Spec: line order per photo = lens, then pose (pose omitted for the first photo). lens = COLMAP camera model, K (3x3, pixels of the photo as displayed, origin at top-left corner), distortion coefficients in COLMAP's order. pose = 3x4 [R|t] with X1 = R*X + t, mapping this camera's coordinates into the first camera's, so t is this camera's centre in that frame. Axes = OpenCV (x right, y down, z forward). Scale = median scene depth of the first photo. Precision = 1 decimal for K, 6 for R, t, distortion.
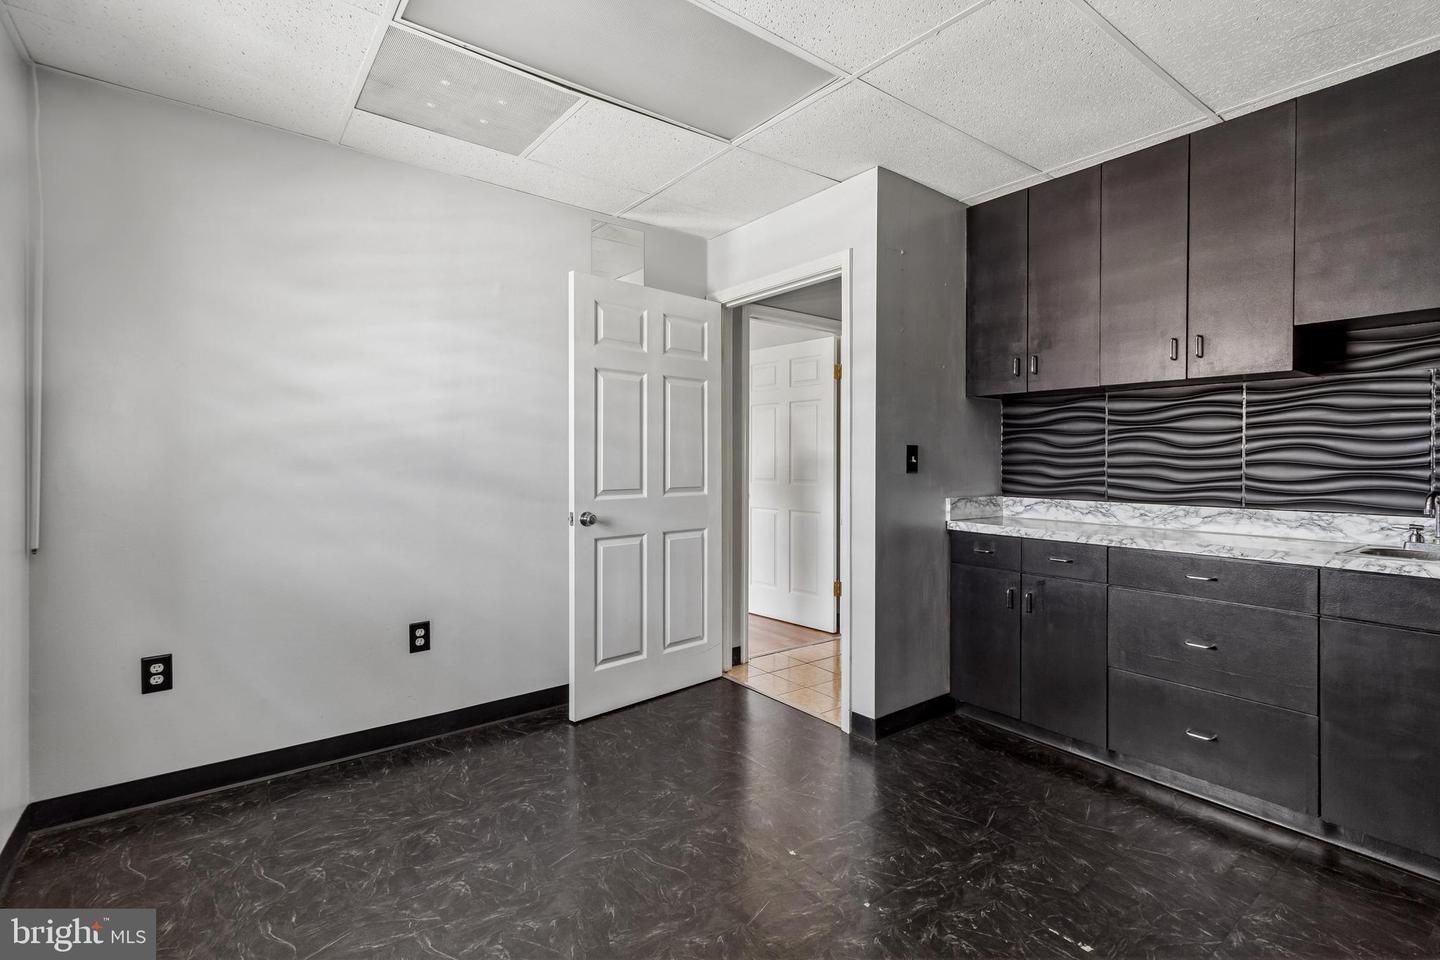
lens RADIAL K [[667.8, 0, 722.9], [0, 667.8, 459.5], [0, 0, 1]] dist [0.003270, -0.000146]
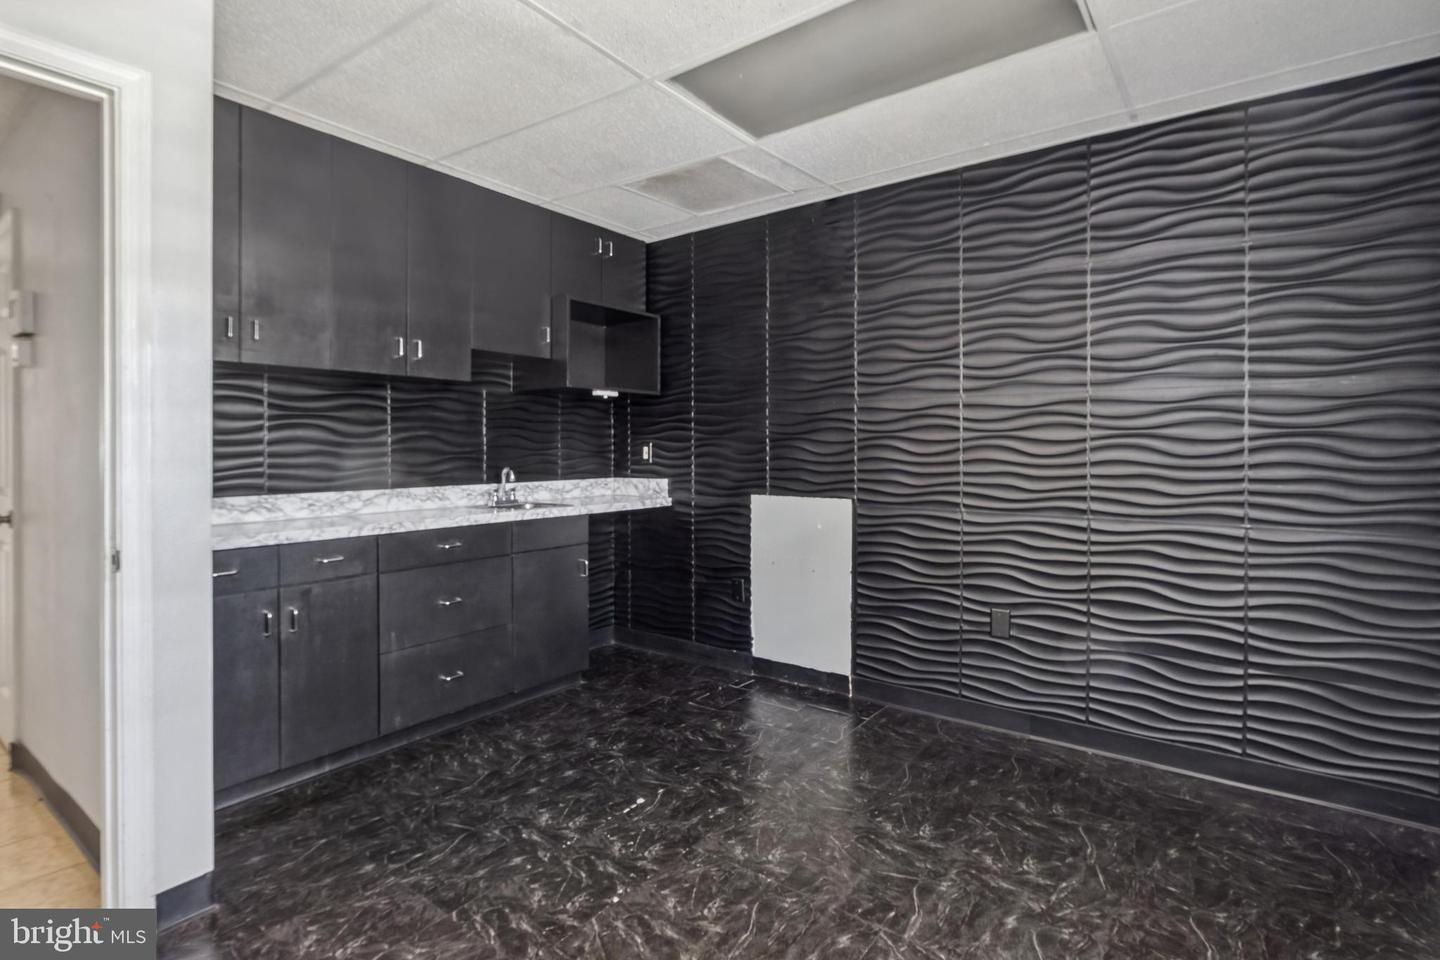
lens RADIAL K [[689.2, 0, 739.7], [0, 689.2, 455.2], [0, 0, 1]] dist [-0.004297, -0.000753]
pose [[-0.288956, -0.010103, 0.957289, -0.531865], [-0.000651, 0.999946, 0.010356, 0.000069], [-0.957342, 0.002370, -0.288947, 0.740961]]
